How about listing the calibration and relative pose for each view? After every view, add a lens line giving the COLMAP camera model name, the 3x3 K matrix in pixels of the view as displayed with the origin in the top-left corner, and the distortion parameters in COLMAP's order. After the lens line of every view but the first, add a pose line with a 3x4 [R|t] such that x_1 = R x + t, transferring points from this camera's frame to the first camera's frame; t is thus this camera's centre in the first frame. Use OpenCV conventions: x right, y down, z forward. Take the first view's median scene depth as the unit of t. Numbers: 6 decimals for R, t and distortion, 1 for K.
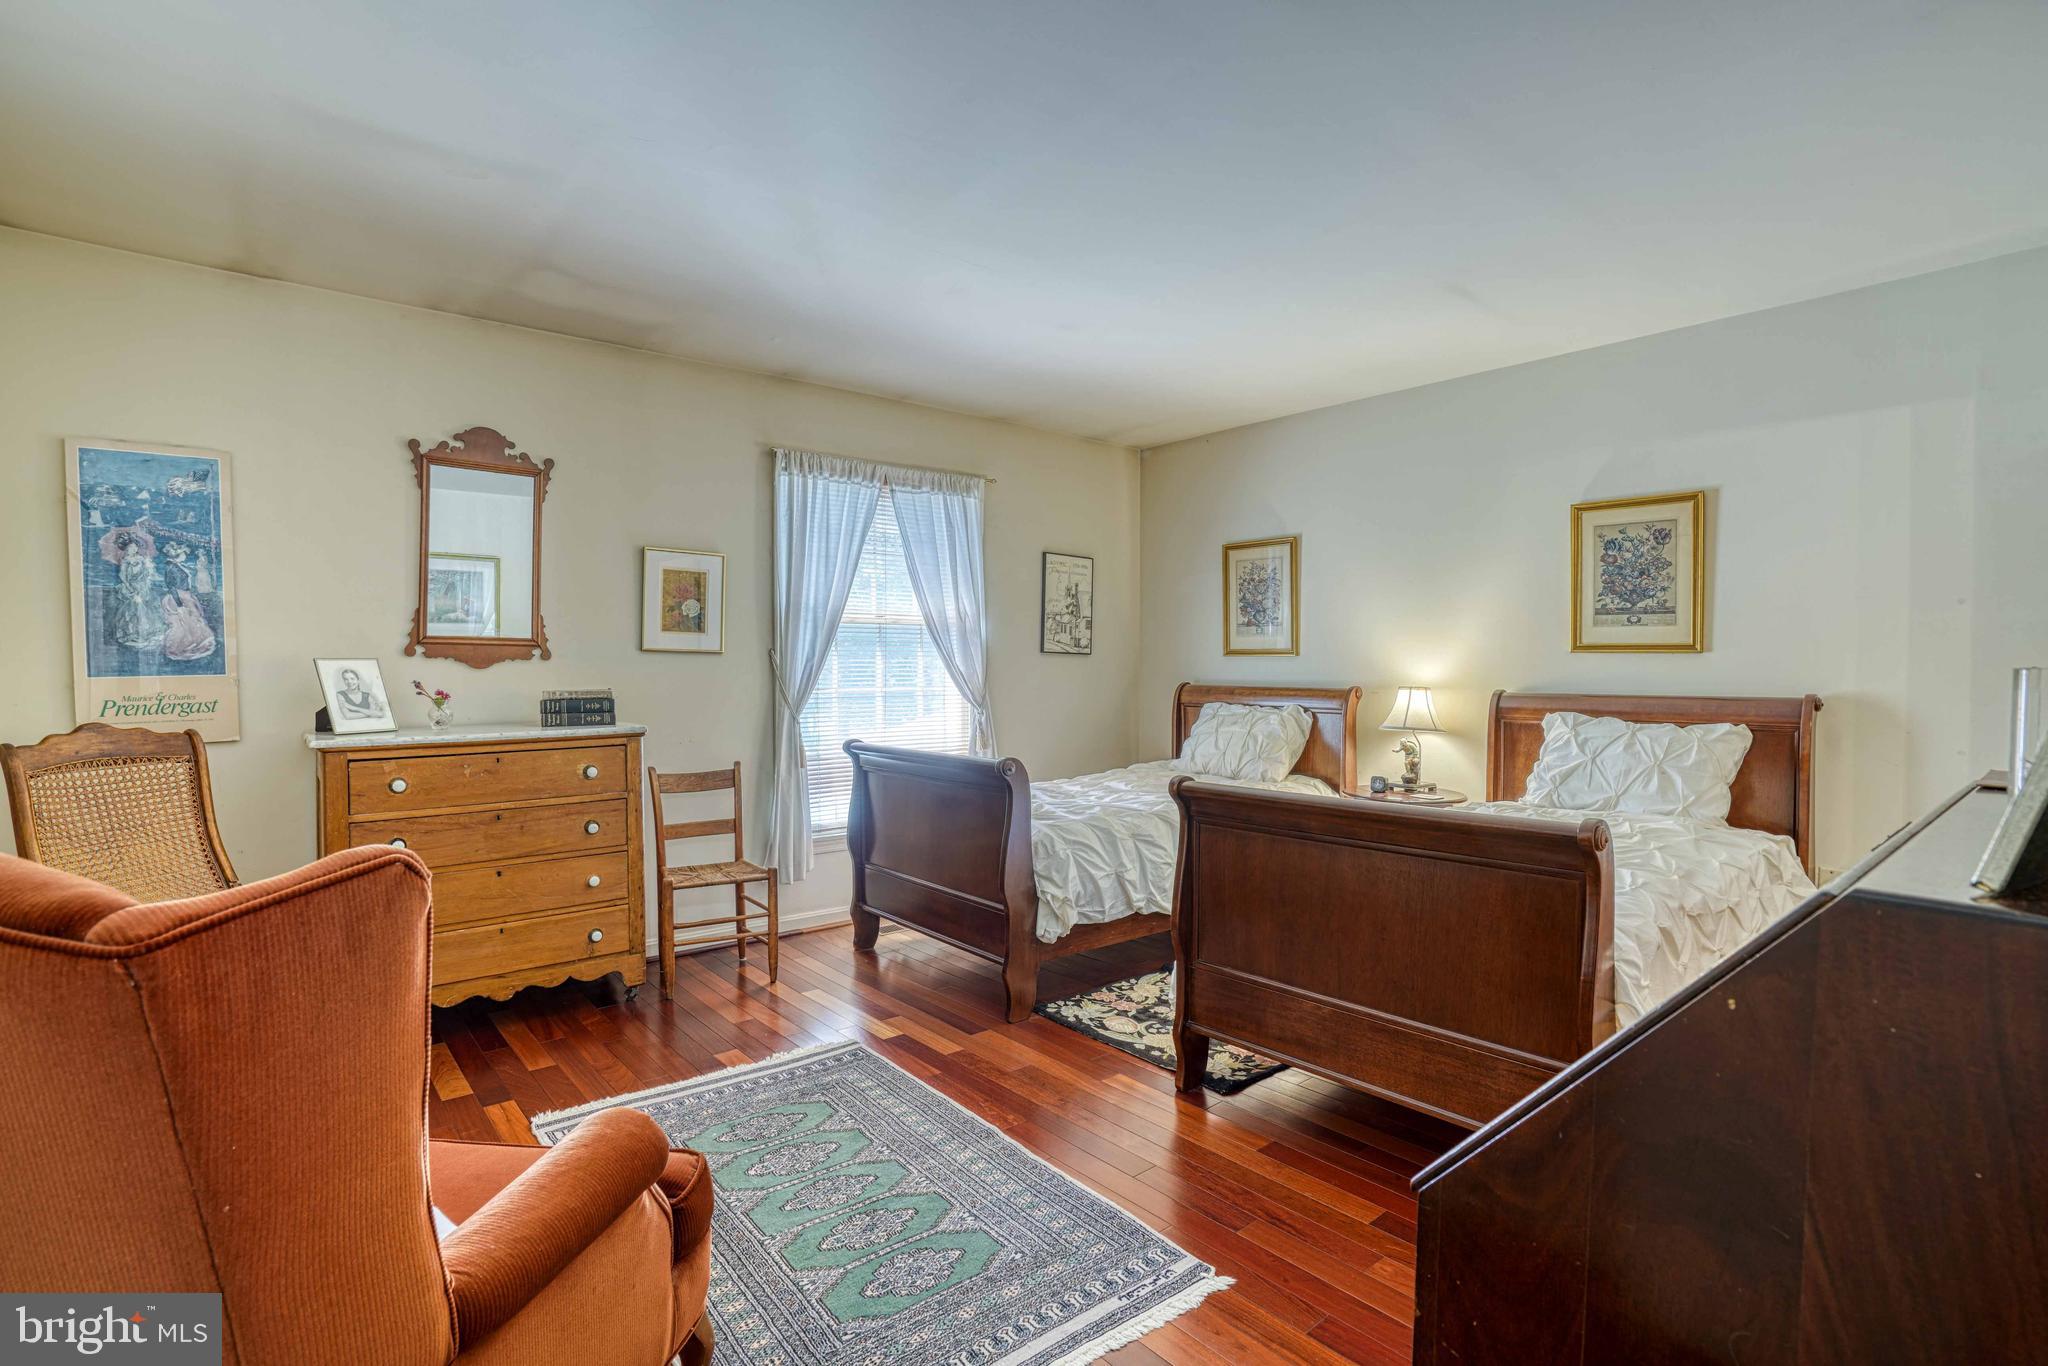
lens RADIAL K [[933.2, 0, 1024.6], [0, 933.2, 681.0], [0, 0, 1]] dist [-0.018424, 0.005555]
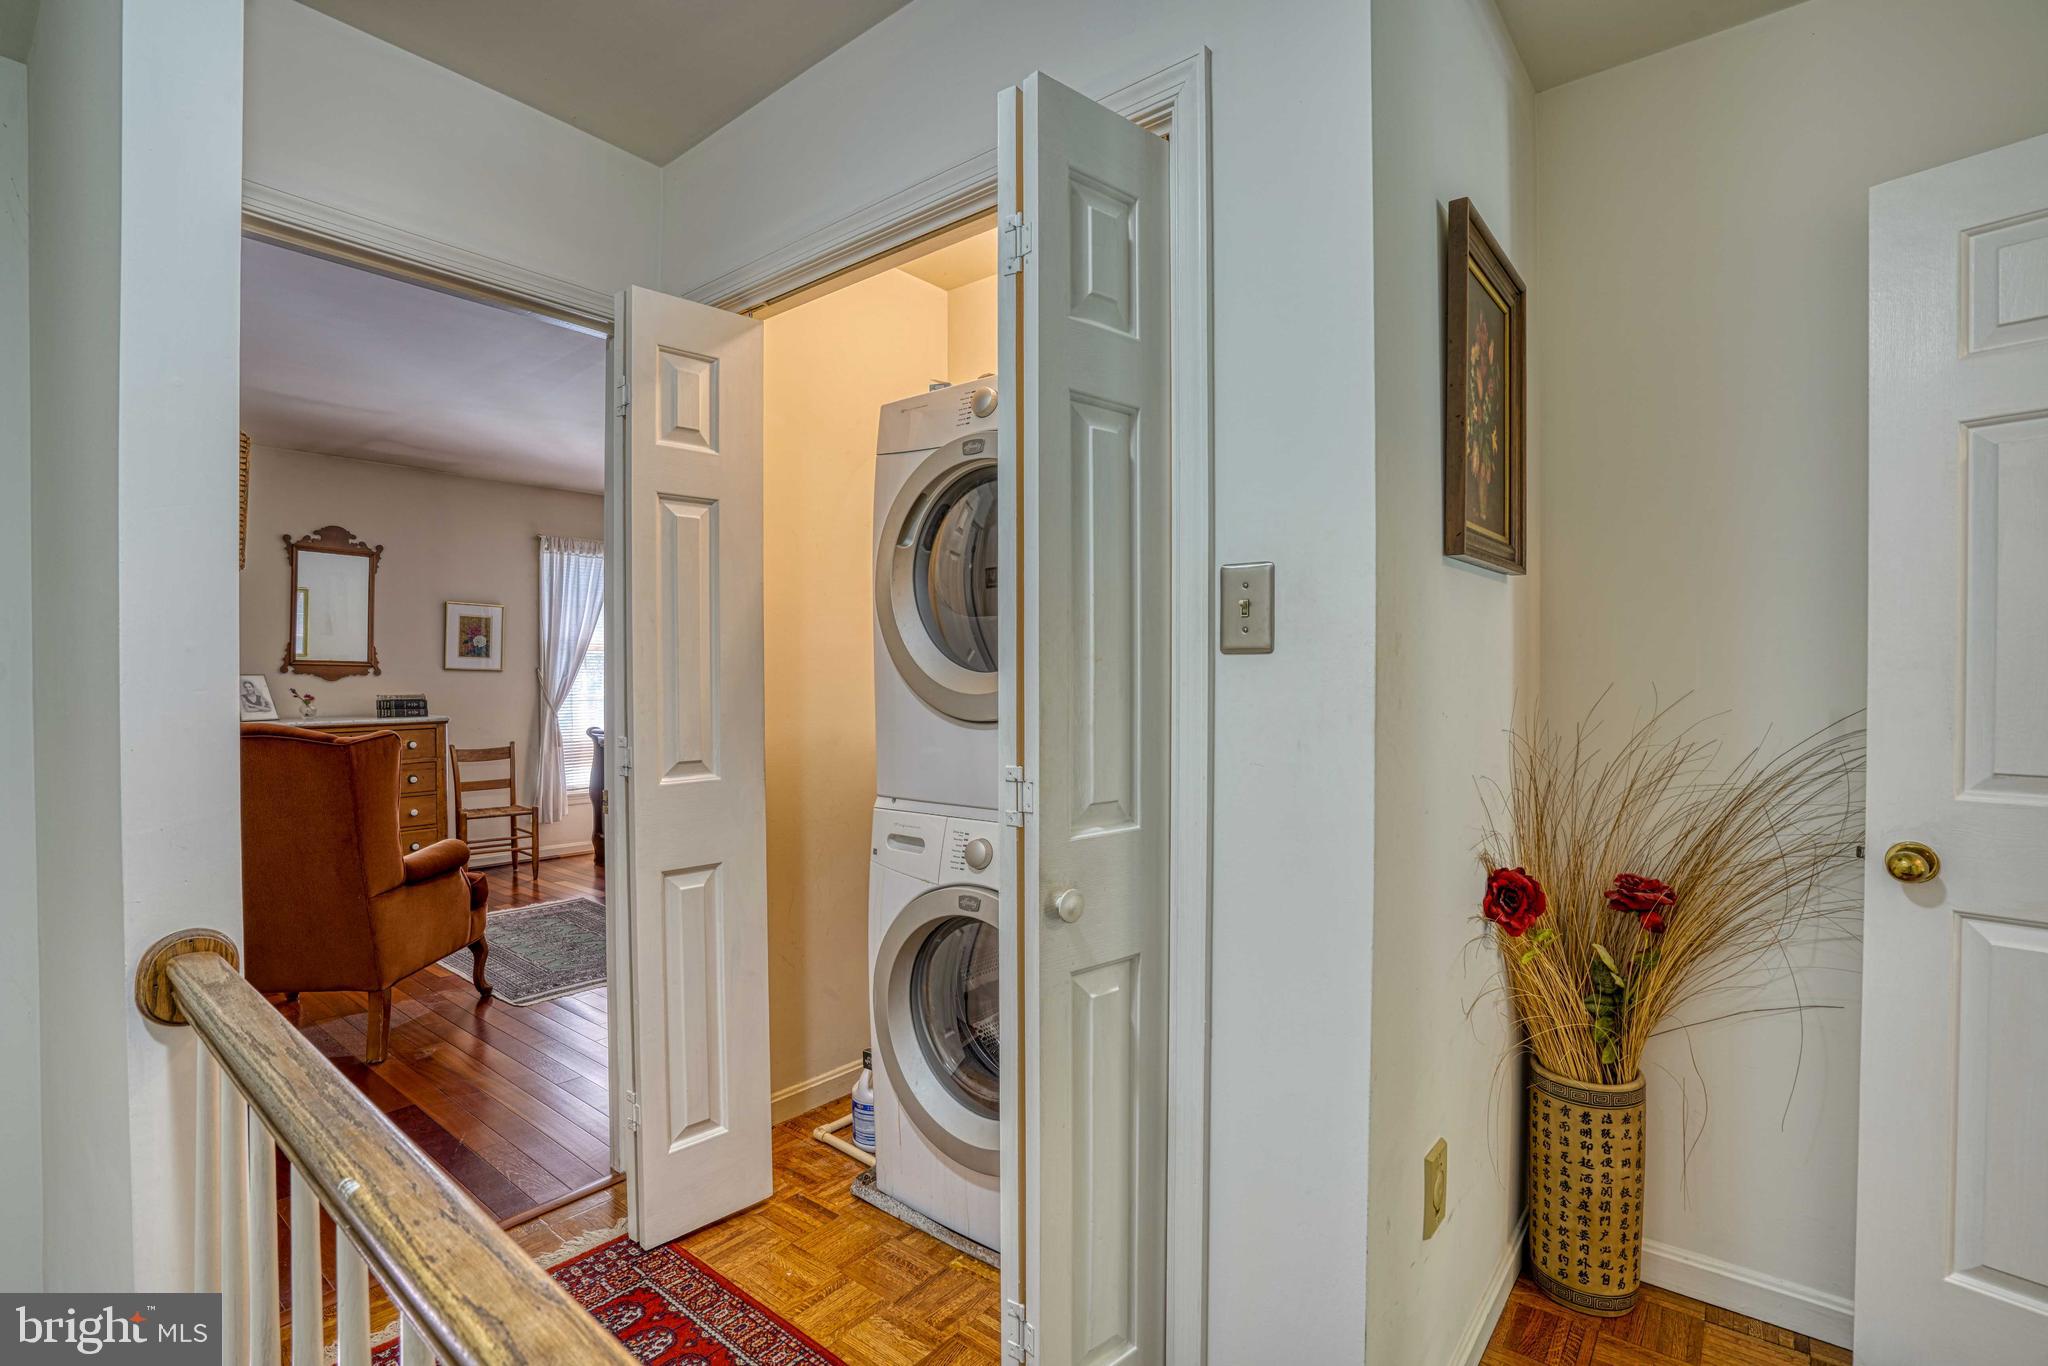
lens RADIAL K [[933.2, 0, 1029.5], [0, 933.2, 690.5], [0, 0, 1]] dist [-0.018424, 0.005555]
pose [[0.981790, 0.000014, 0.189969, 0.258095], [0.000506, 0.999996, -0.002691, 0.007105], [-0.189968, 0.002738, 0.981786, -0.720737]]
